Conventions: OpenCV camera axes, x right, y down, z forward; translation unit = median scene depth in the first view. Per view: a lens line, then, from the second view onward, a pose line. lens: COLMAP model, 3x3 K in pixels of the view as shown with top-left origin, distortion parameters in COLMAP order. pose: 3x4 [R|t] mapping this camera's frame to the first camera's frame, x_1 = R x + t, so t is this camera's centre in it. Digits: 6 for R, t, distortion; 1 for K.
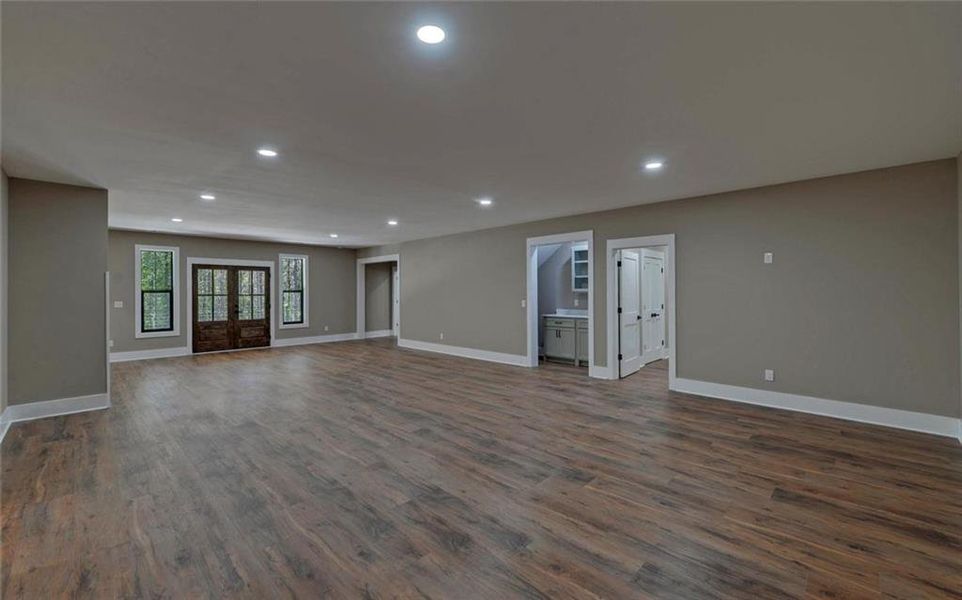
lens RADIAL K [[393.8, 0, 474.8], [0, 393.8, 292.5], [0, 0, 1]] dist [-0.004554, -0.002396]
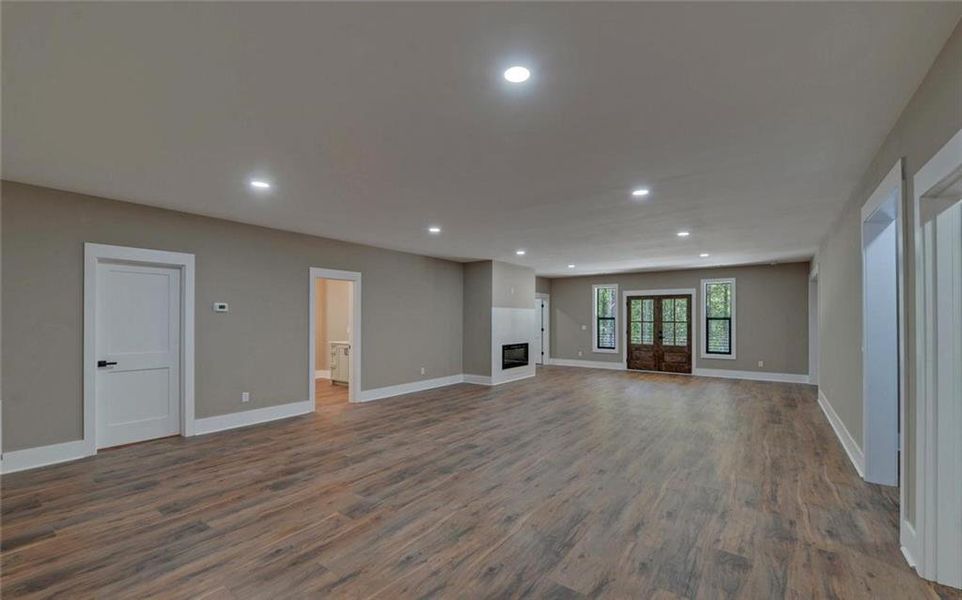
lens RADIAL K [[393.8, 0, 493.9], [0, 393.8, 314.8], [0, 0, 1]] dist [-0.004554, -0.002396]
pose [[0.156104, -0.008561, -0.987703, 0.433689], [-0.003092, 0.999953, -0.009156, -0.002354], [0.987736, 0.004483, 0.156070, 0.398917]]
